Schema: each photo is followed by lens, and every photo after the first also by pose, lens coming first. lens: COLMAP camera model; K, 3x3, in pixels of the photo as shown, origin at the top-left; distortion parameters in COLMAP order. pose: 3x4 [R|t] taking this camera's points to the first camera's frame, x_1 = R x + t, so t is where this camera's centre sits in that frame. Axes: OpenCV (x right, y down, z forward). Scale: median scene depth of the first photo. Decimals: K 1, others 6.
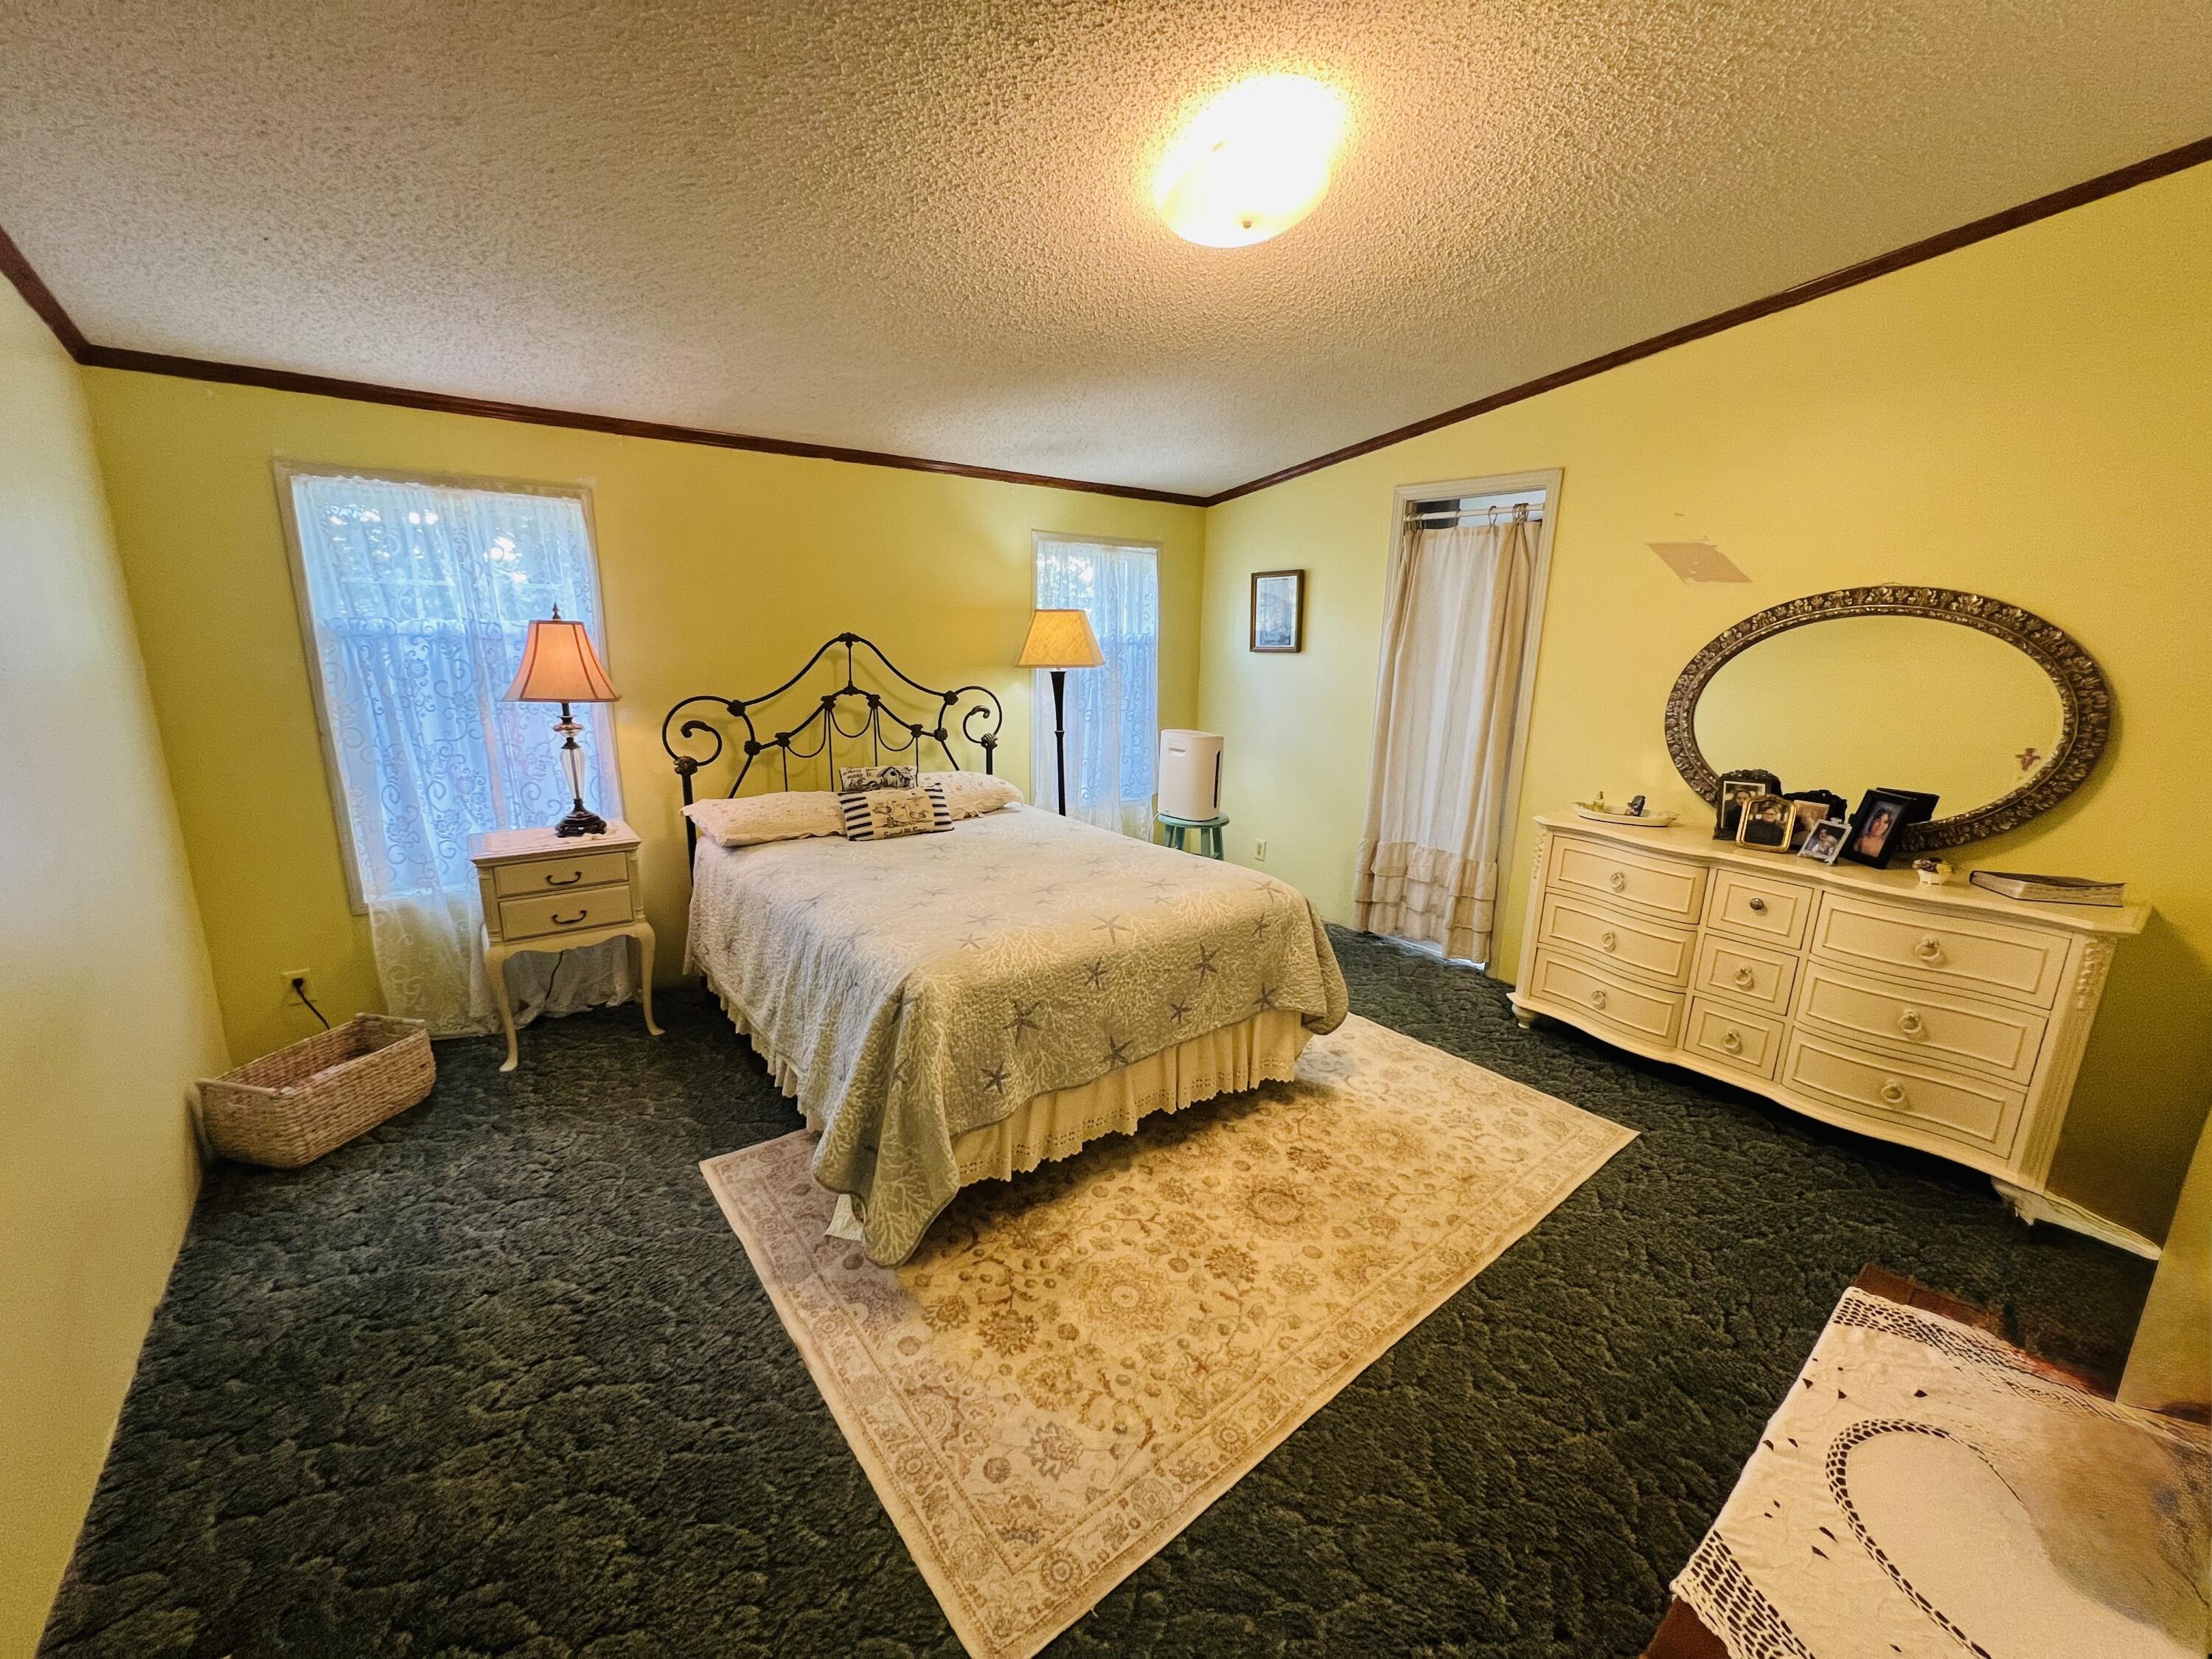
lens RADIAL K [[885.2, 0, 1100.0], [0, 885.2, 834.0], [0, 0, 1]] dist [-0.001685, 0.000526]
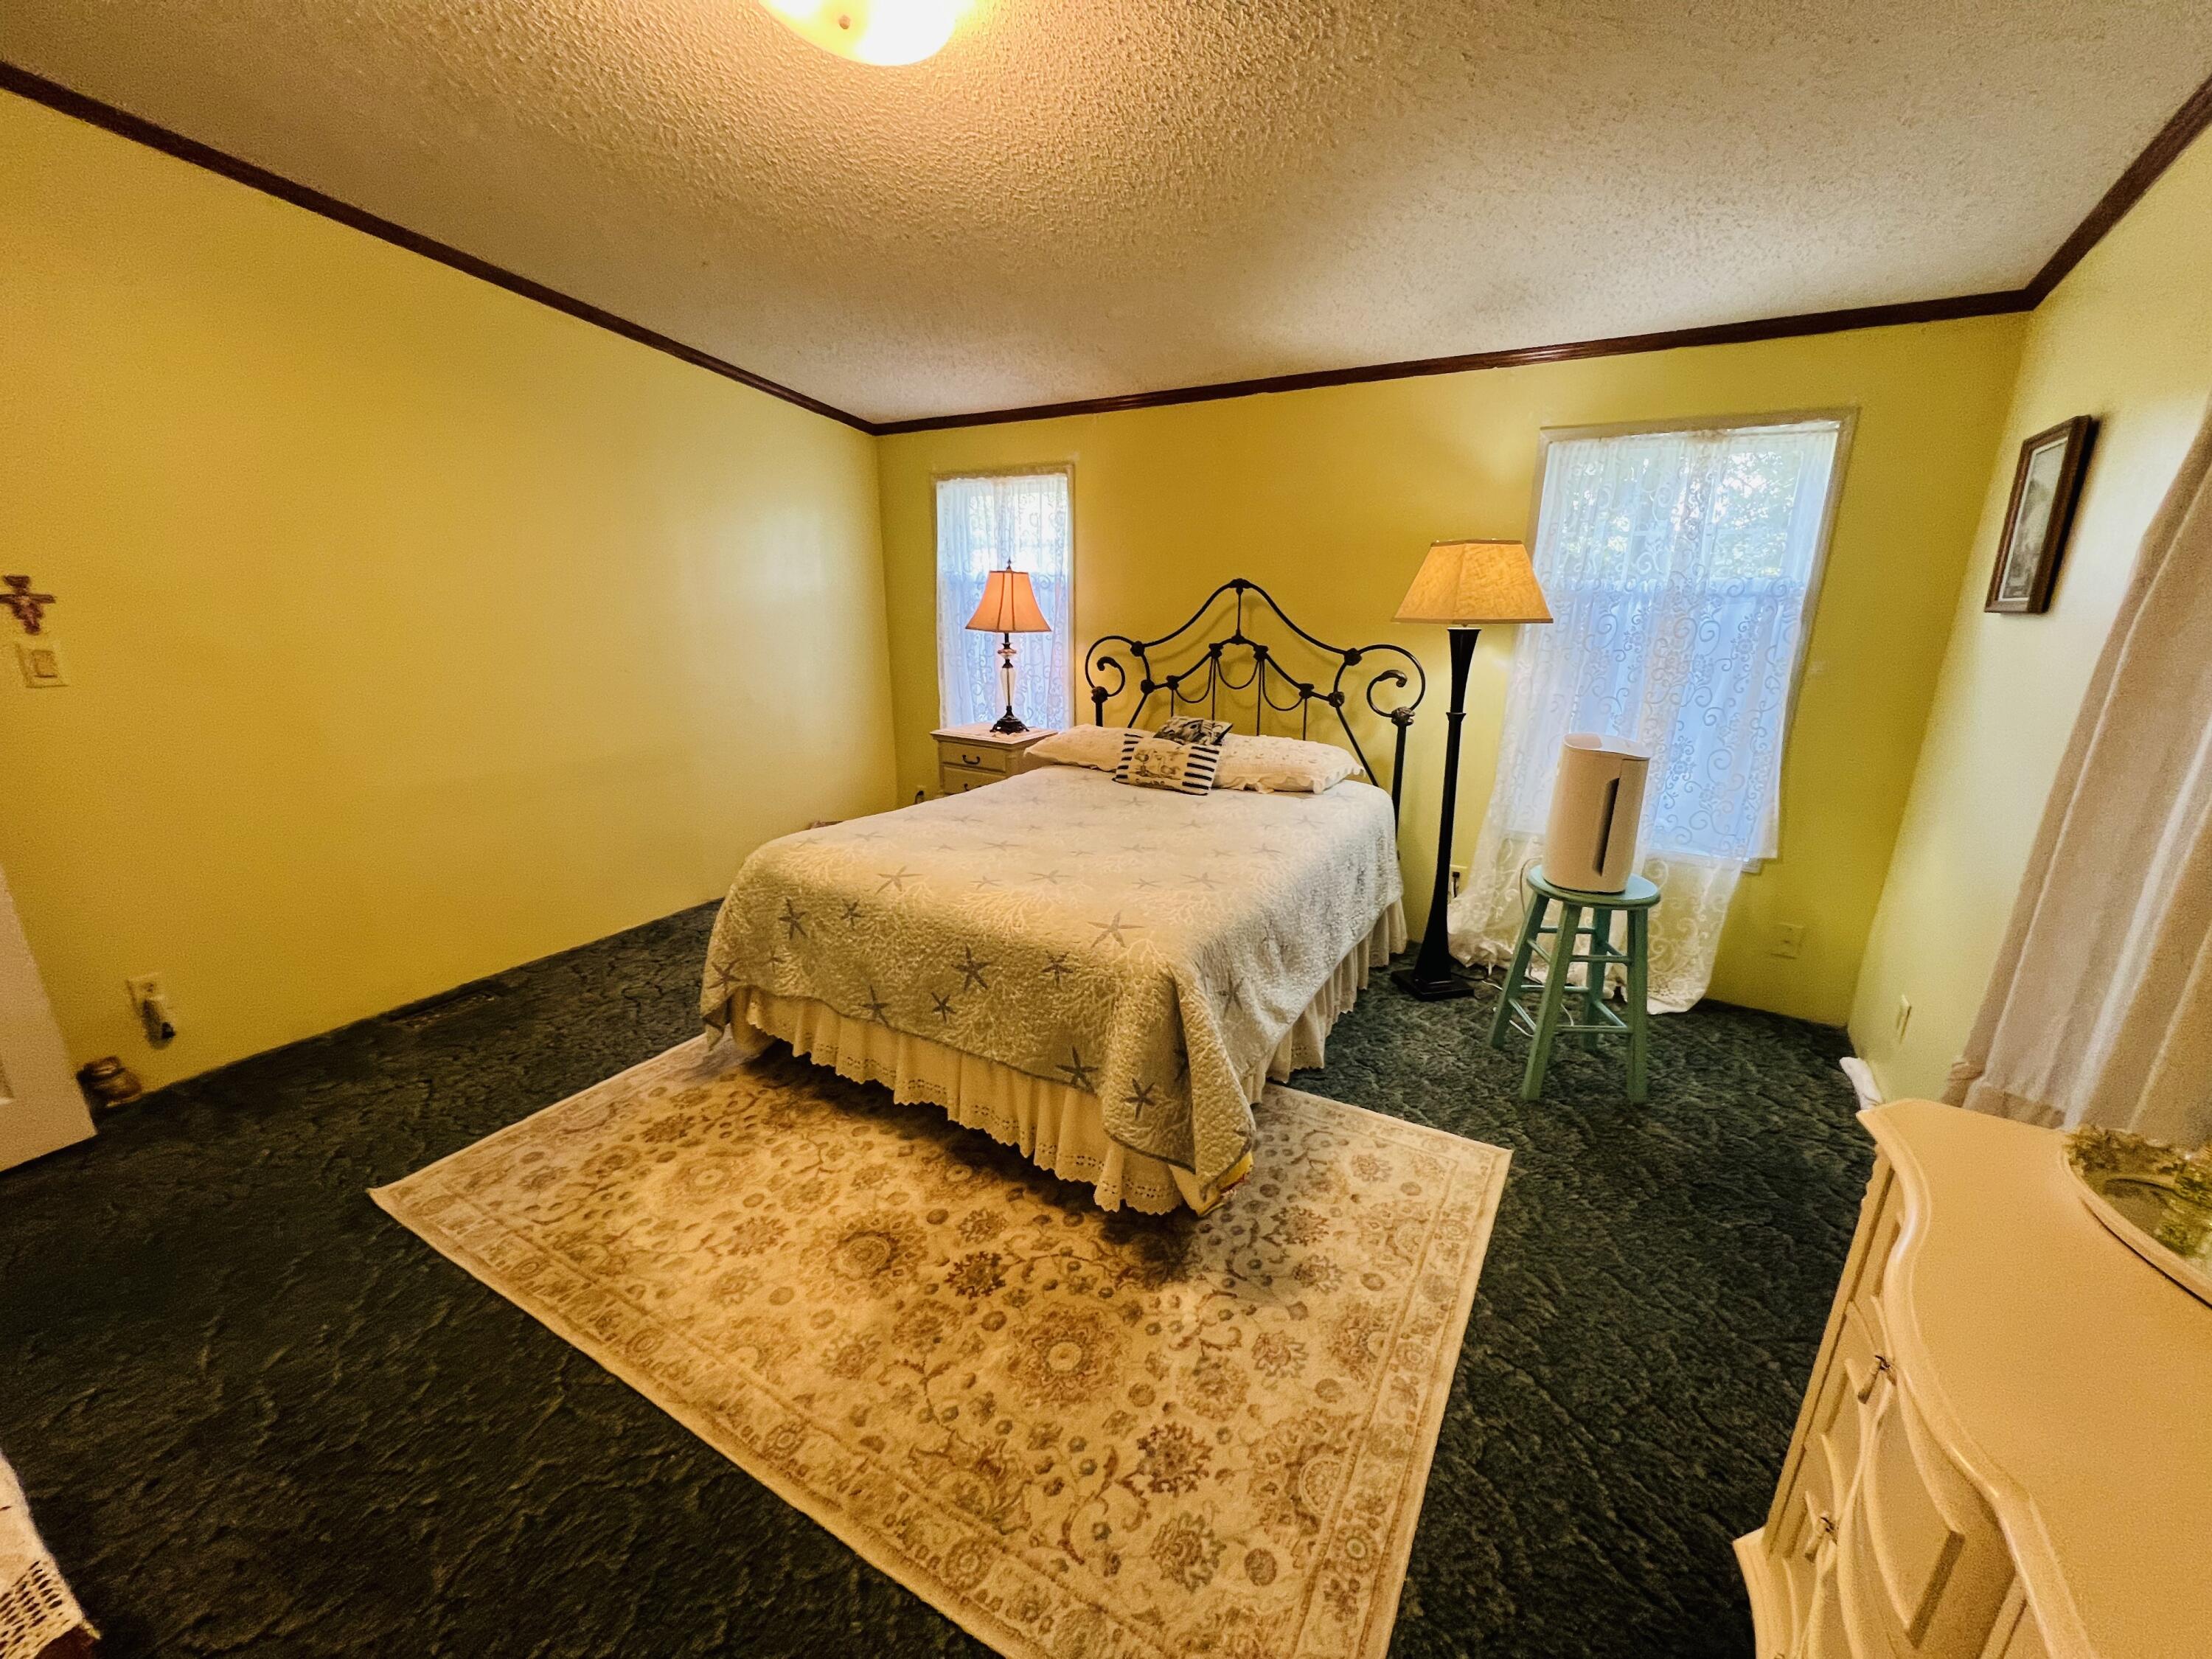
lens RADIAL K [[885.2, 0, 1100.9], [0, 885.2, 832.2], [0, 0, 1]] dist [-0.001685, 0.000526]
pose [[0.356868, 0.241824, -0.902312, 0.697770], [-0.211495, 0.961747, 0.174106, -0.116278], [0.909899, 0.128701, 0.394361, 0.614142]]
